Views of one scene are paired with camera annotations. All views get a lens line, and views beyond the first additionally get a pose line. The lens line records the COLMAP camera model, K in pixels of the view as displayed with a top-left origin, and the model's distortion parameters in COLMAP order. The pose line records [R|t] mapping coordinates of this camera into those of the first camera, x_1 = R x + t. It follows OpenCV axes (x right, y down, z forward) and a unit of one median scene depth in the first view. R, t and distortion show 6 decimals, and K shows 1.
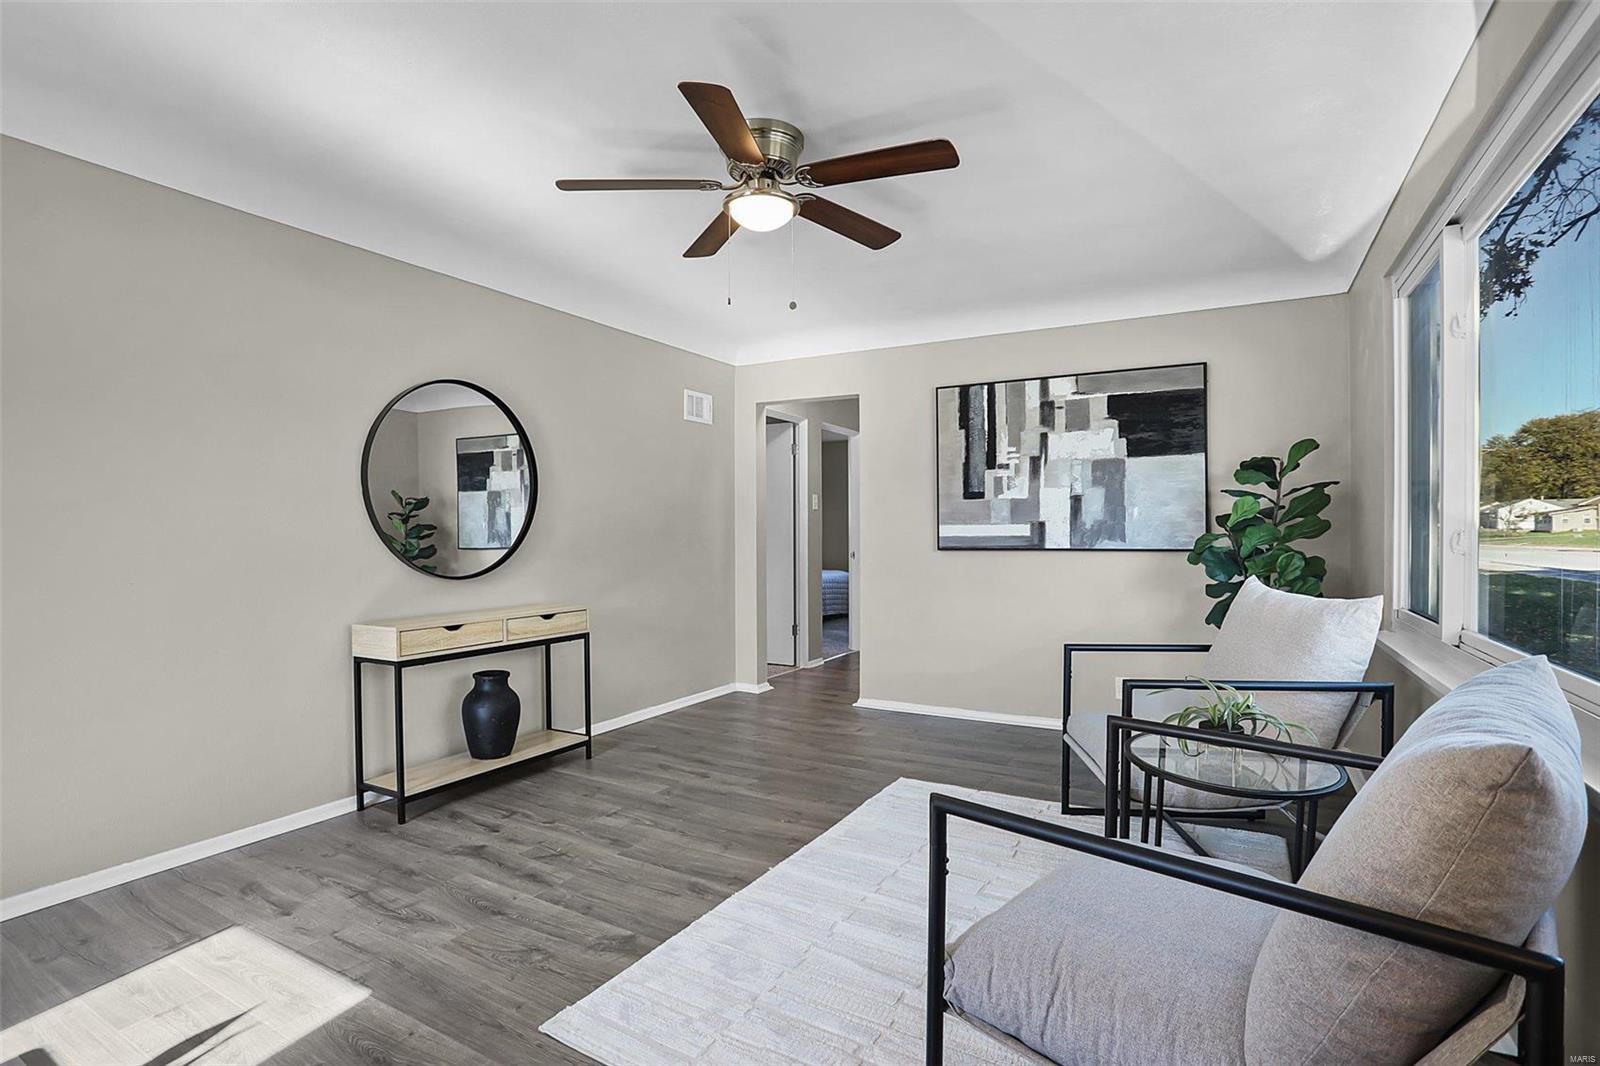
lens RADIAL K [[772.0, 0, 771.3], [0, 772.0, 530.9], [0, 0, 1]] dist [-0.056974, 0.015216]
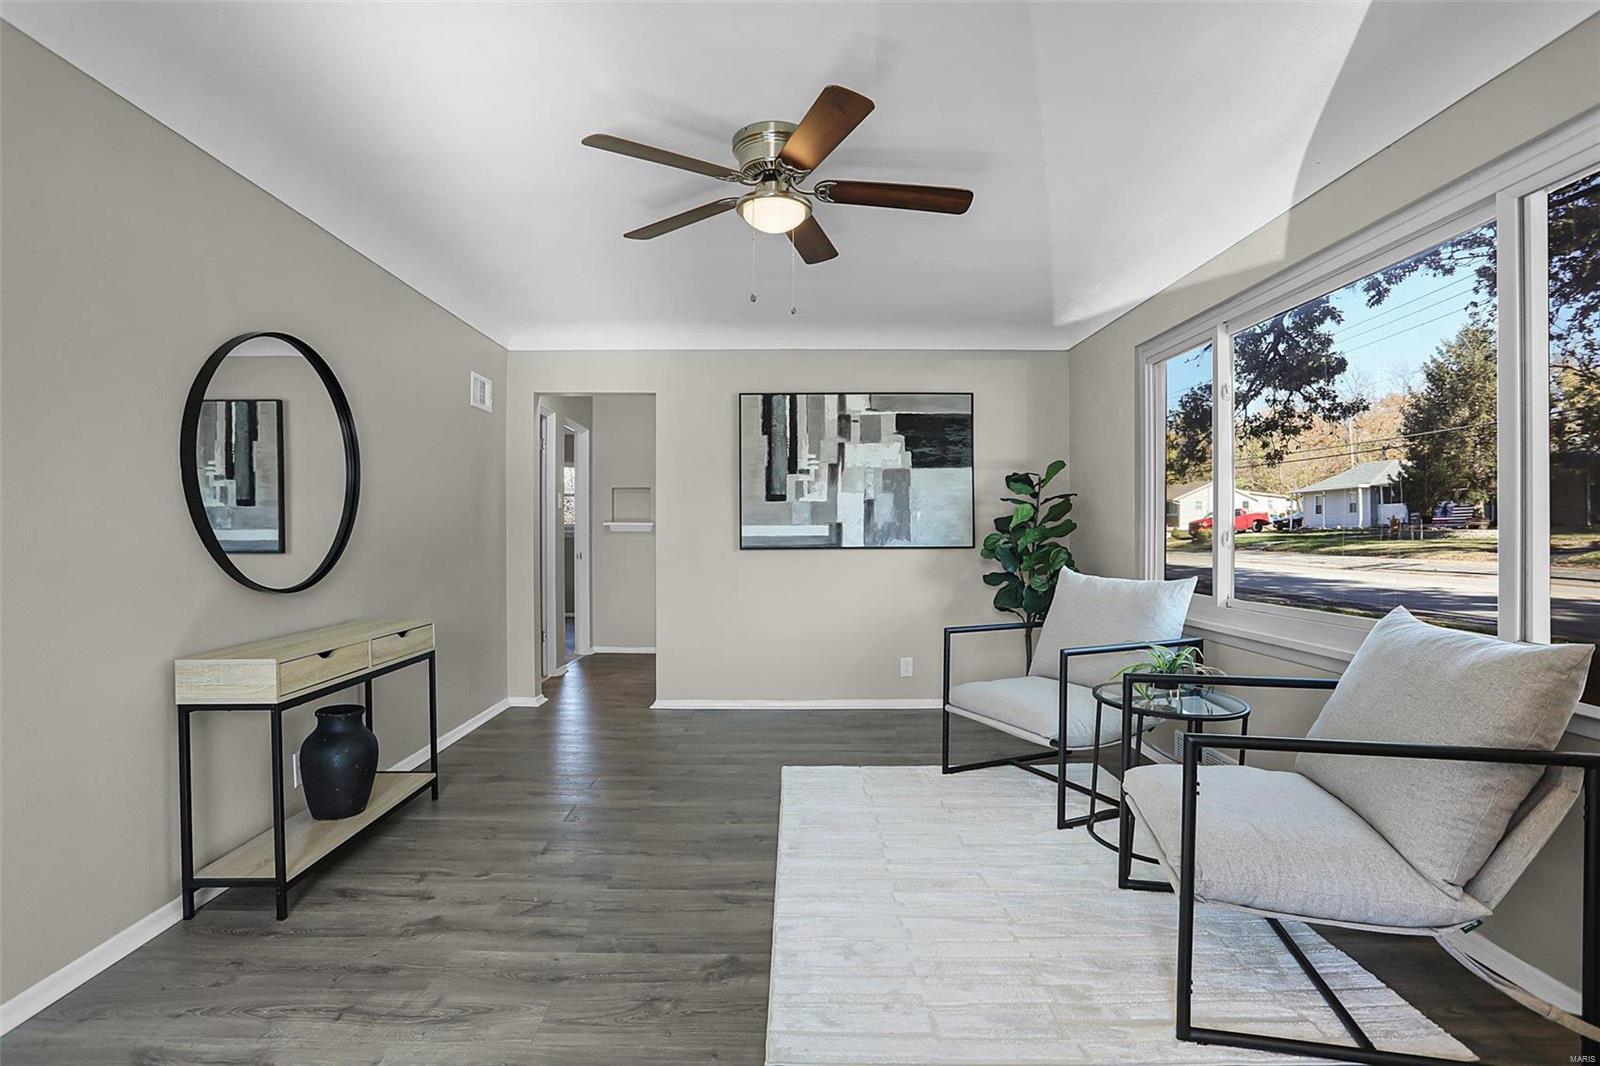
lens RADIAL K [[772.0, 0, 807.6], [0, 772.0, 528.8], [0, 0, 1]] dist [-0.056974, 0.015216]
pose [[0.862531, 0.002540, 0.505998, -0.324024], [-0.000848, 0.999993, -0.003574, 0.000951], [-0.506004, 0.002653, 0.862527, 0.074423]]
